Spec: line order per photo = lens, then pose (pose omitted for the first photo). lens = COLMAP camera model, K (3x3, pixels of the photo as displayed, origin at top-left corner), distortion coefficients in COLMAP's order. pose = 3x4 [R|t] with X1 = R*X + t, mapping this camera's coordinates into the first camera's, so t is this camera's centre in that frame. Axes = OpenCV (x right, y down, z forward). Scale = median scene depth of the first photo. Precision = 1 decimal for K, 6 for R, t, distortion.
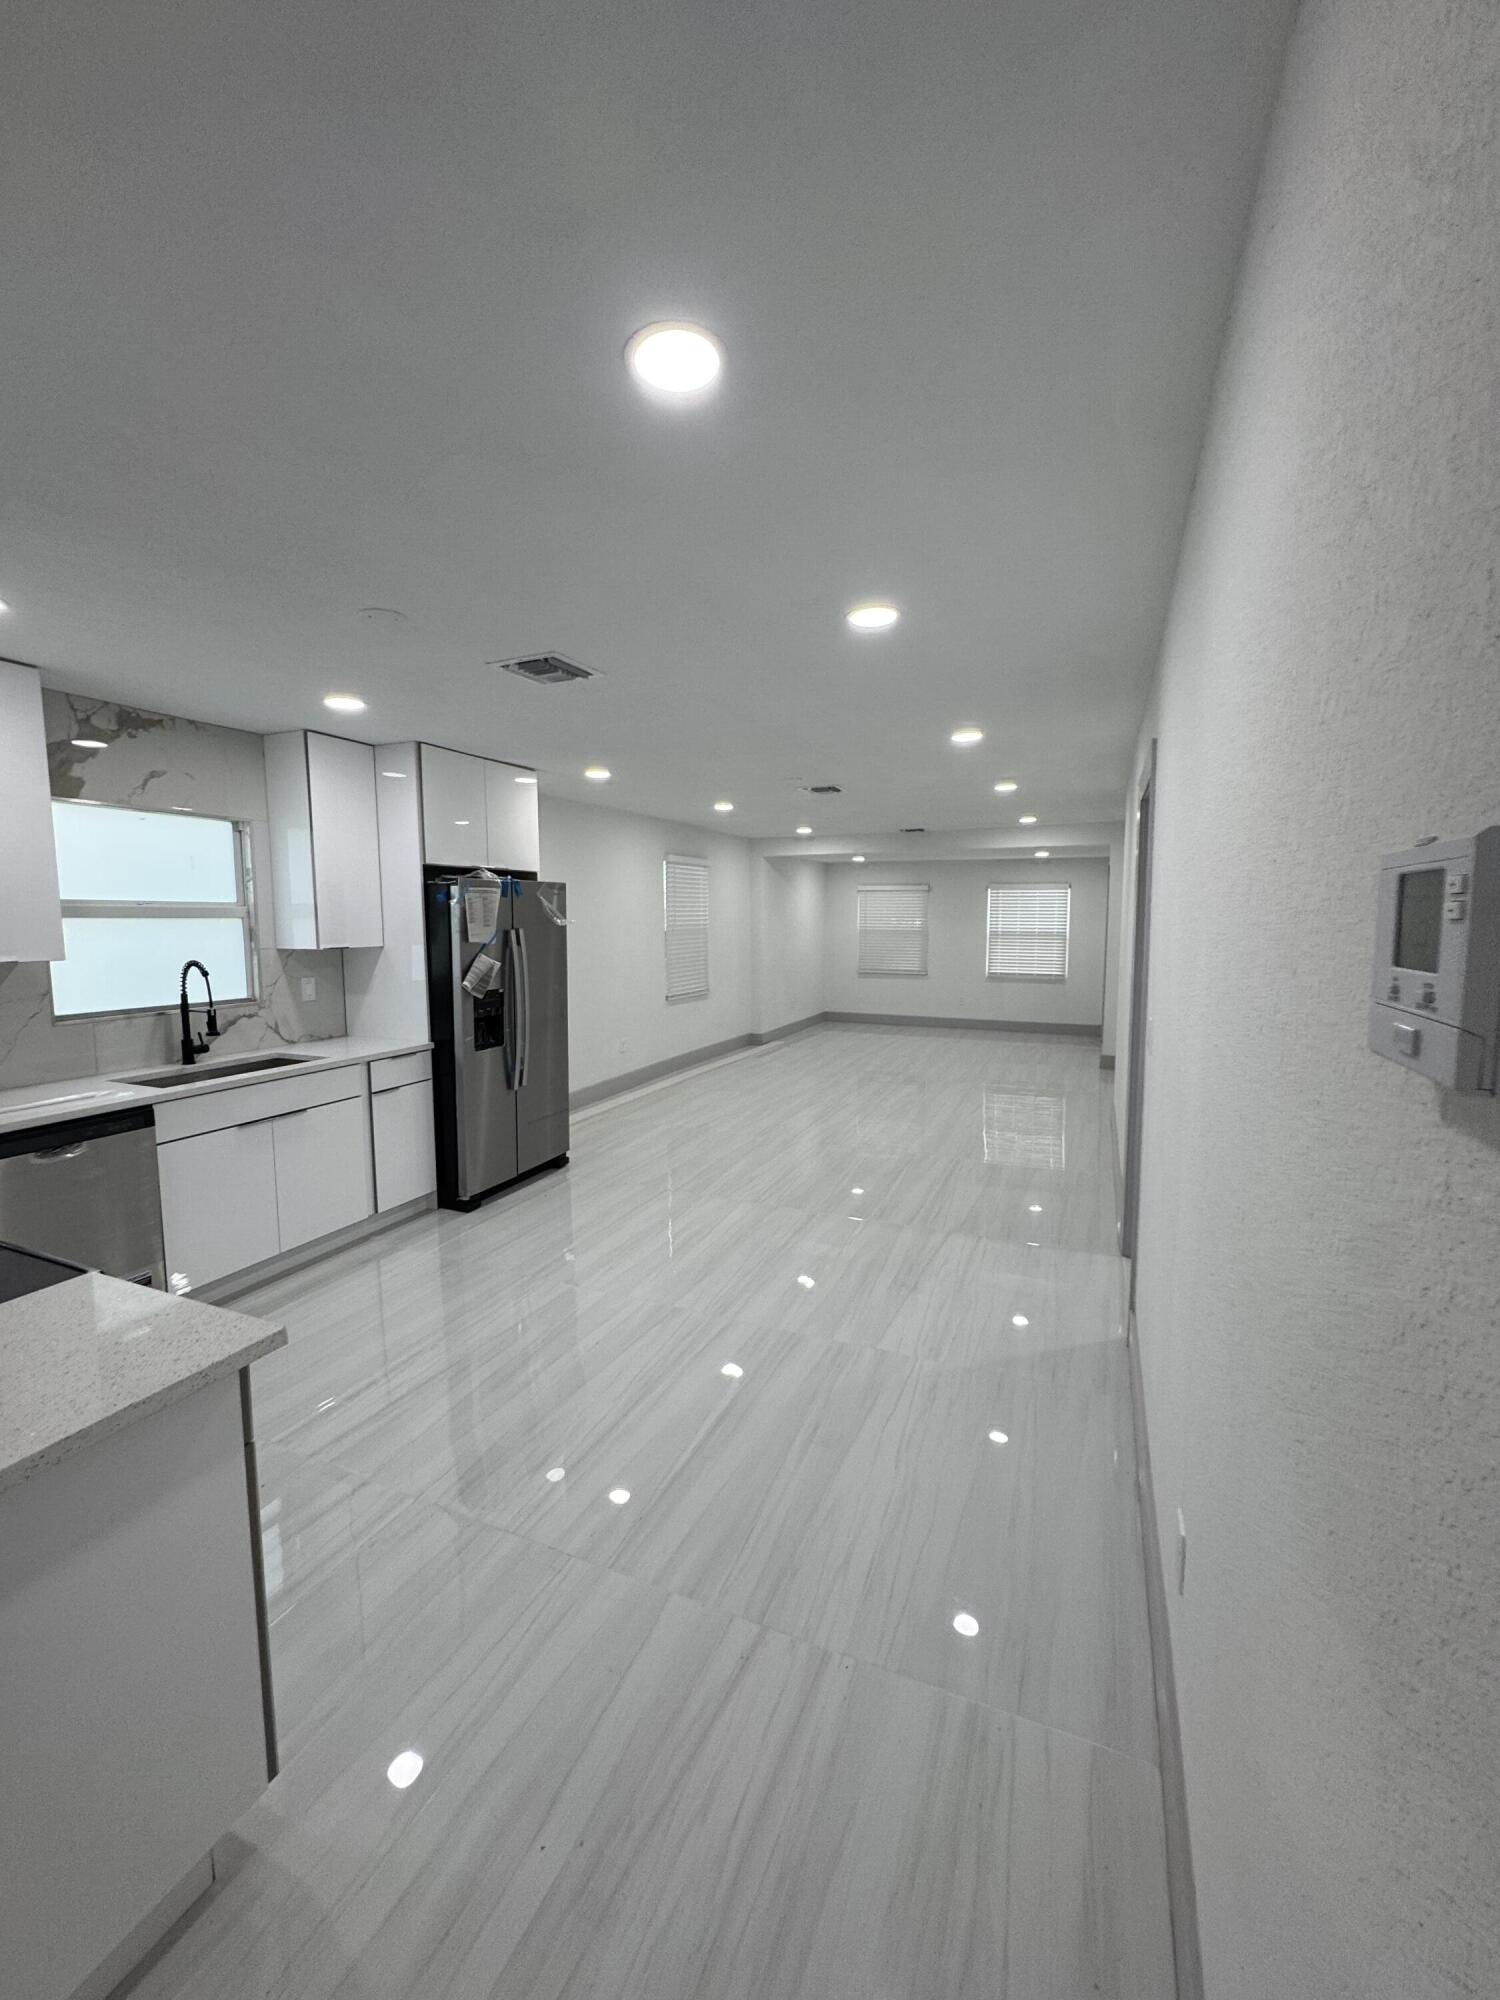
lens RADIAL K [[794.9, 0, 752.0], [0, 794.9, 996.1], [0, 0, 1]] dist [-0.003020, 0.000559]
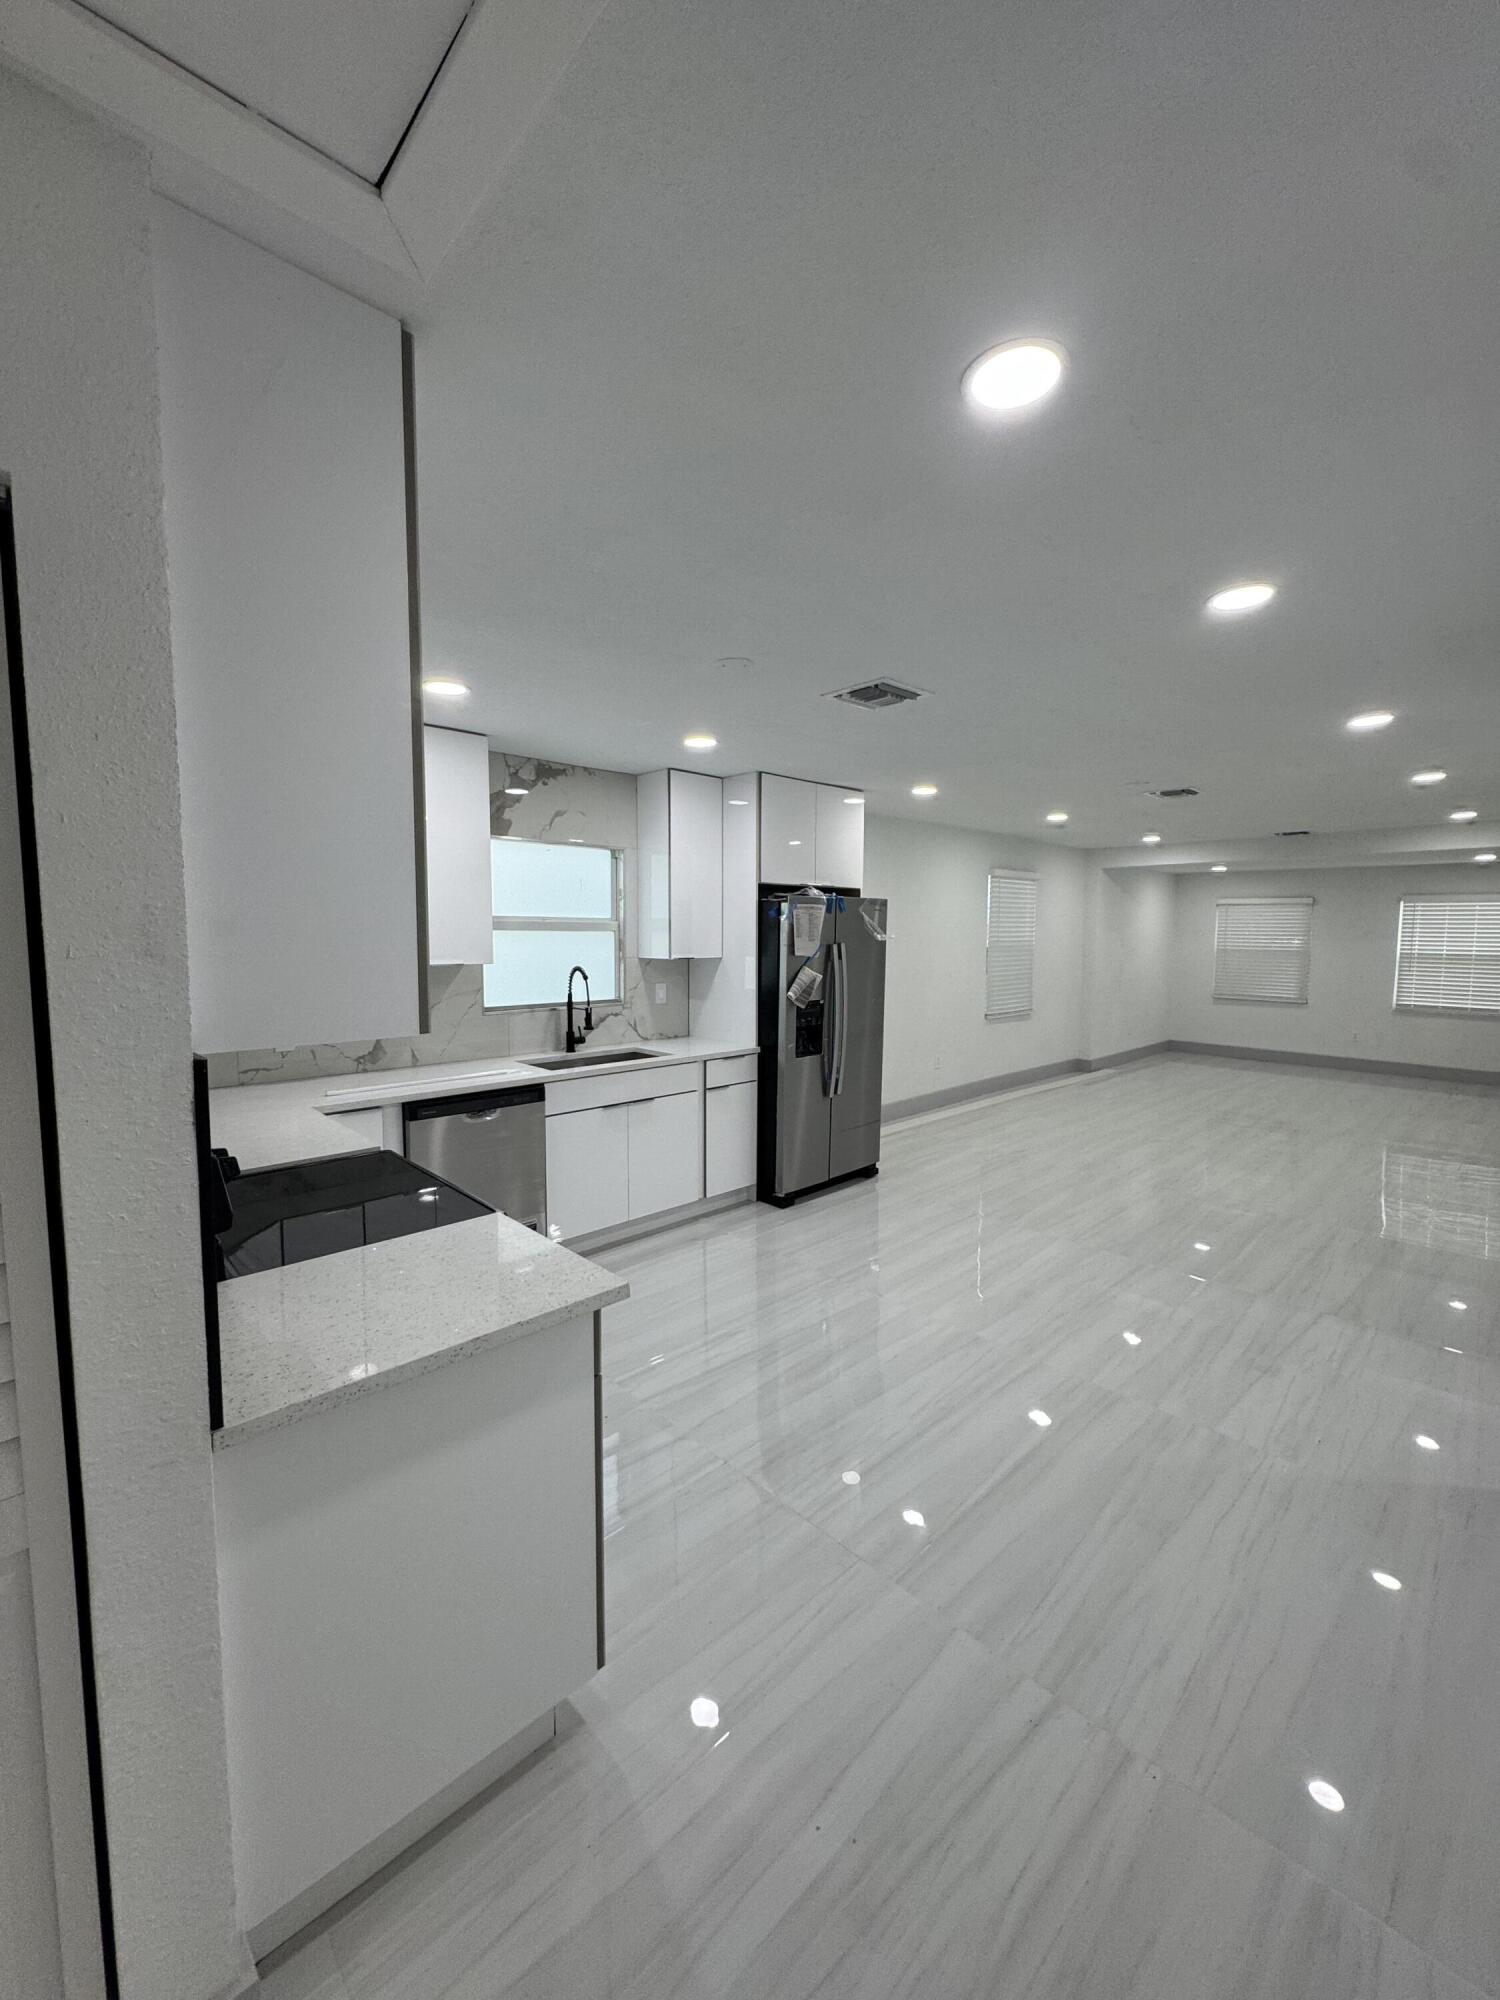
lens RADIAL K [[794.9, 0, 752.5], [0, 794.9, 995.9], [0, 0, 1]] dist [-0.003020, 0.000559]
pose [[0.922094, 0.039086, -0.384988, 0.004804], [-0.046078, 0.998898, -0.008948, -0.001182], [0.384214, 0.025990, 0.922878, -0.007230]]
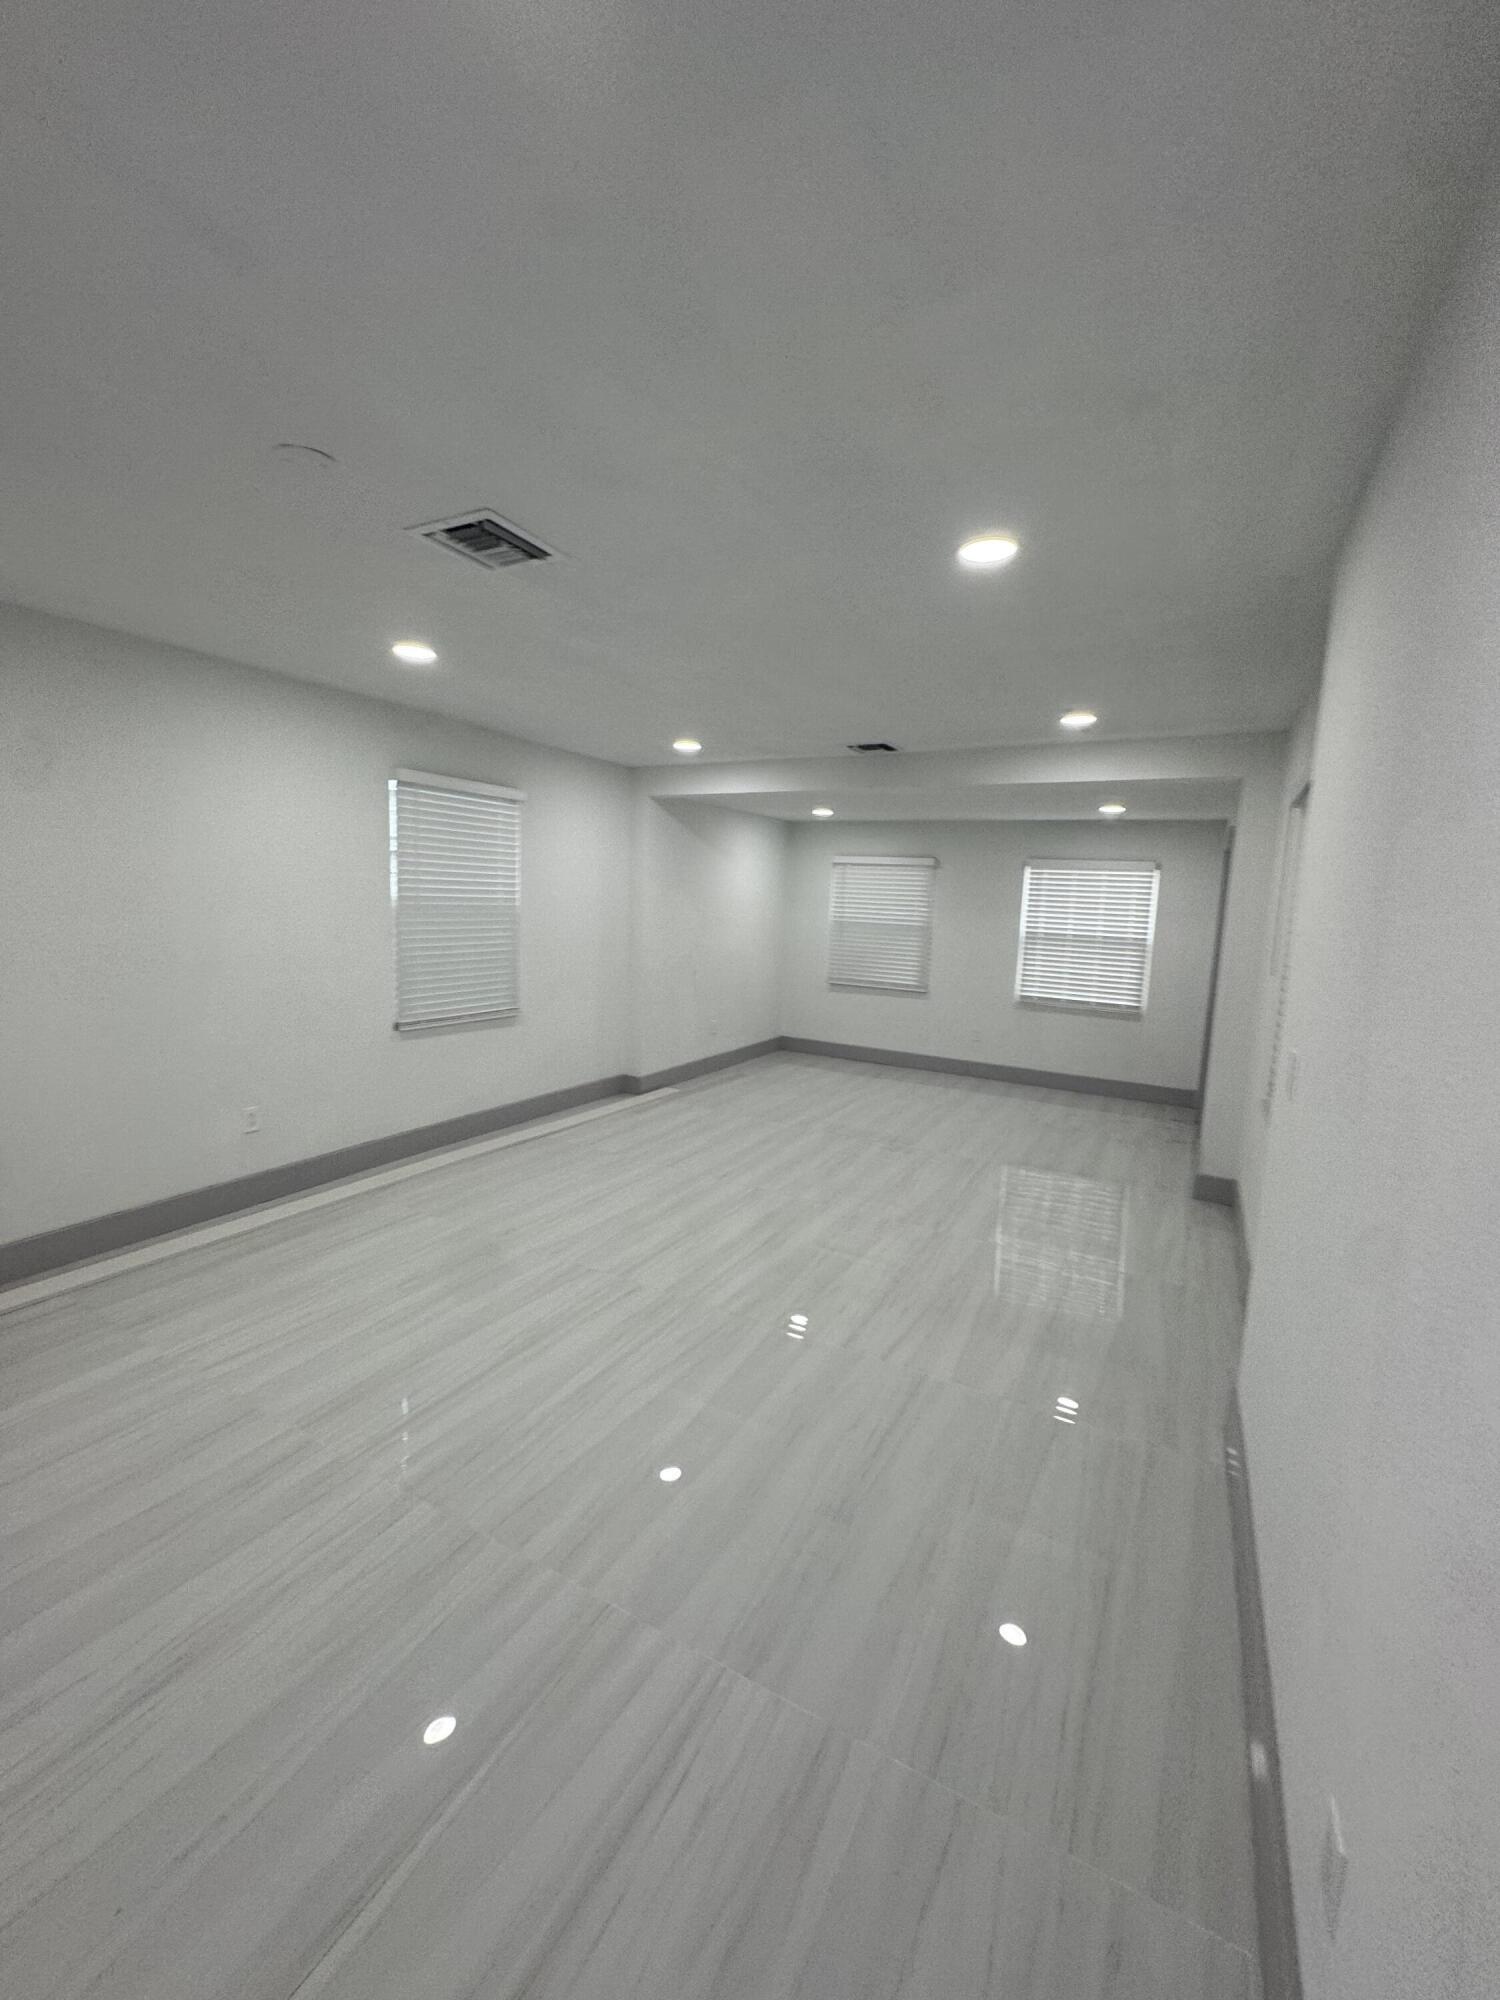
lens RADIAL K [[794.9, 0, 751.0], [0, 794.9, 998.0], [0, 0, 1]] dist [-0.003020, 0.000559]
pose [[0.994679, 0.055235, -0.086960, 0.353858], [-0.053249, 0.998268, 0.024998, -0.084655], [0.088190, -0.020234, 0.995898, 0.868286]]
